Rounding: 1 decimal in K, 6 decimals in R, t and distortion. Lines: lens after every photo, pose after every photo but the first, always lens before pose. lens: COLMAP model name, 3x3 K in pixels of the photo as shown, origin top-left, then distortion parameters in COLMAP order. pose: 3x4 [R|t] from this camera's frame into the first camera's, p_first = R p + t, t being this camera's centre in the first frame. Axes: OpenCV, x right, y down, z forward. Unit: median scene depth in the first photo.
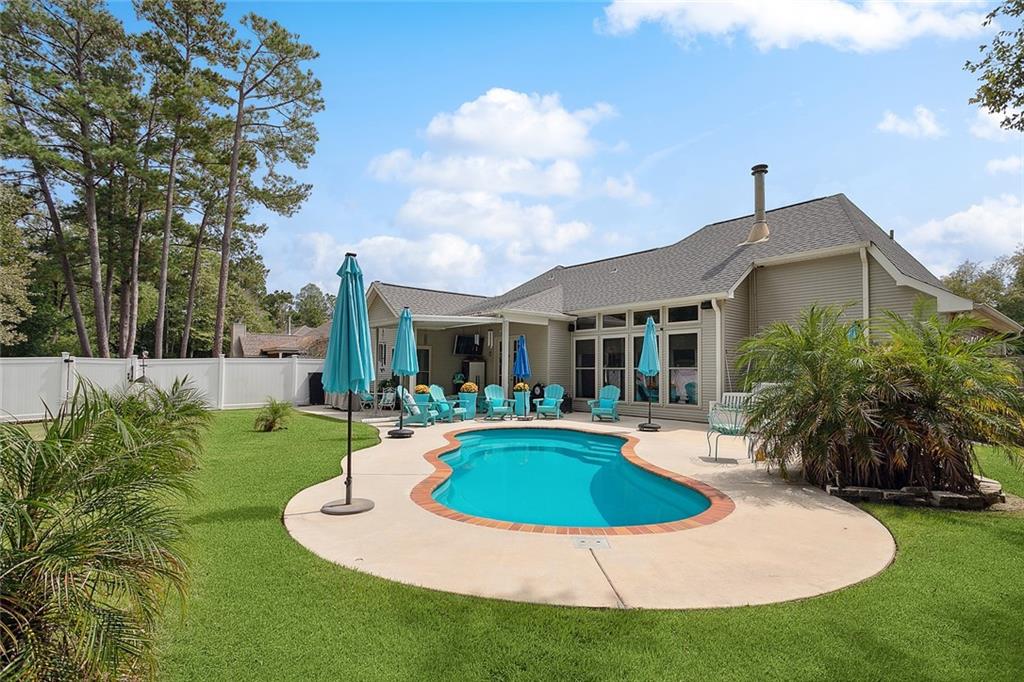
lens RADIAL K [[494.7, 0, 517.9], [0, 494.7, 355.0], [0, 0, 1]] dist [0.004297, 0.000777]
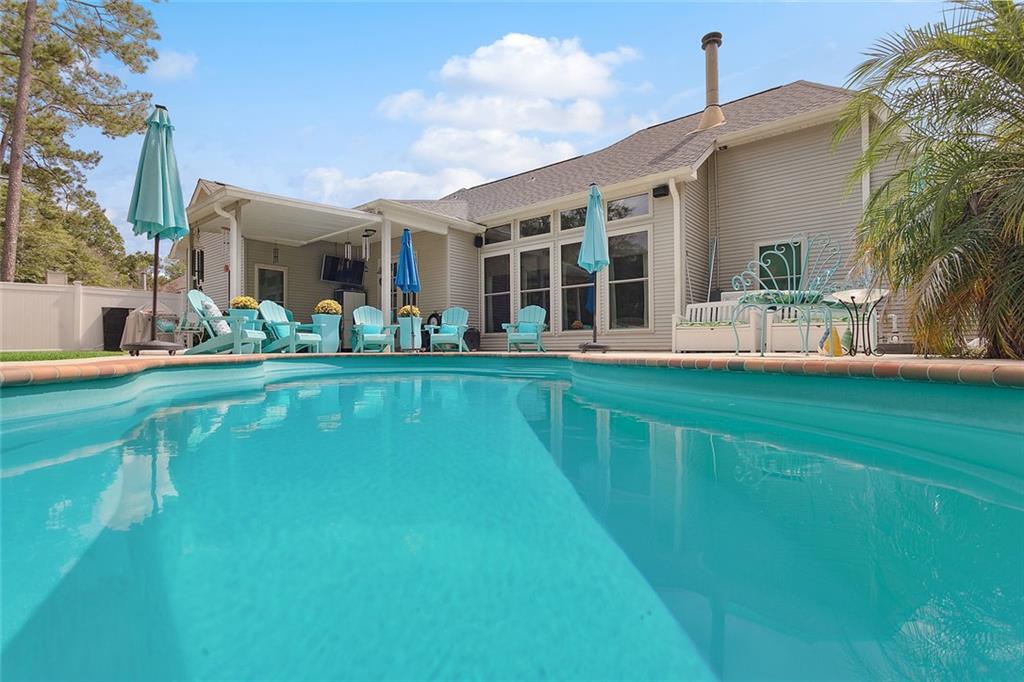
lens RADIAL K [[488.9, 0, 512.0], [0, 488.9, 341.0], [0, 0, 1]] dist [0.002998, 0.000387]
pose [[0.984950, -0.010925, 0.172495, 0.028904], [0.007979, 0.999810, 0.017761, 0.089478], [-0.172656, -0.016118, 0.984850, 0.262102]]
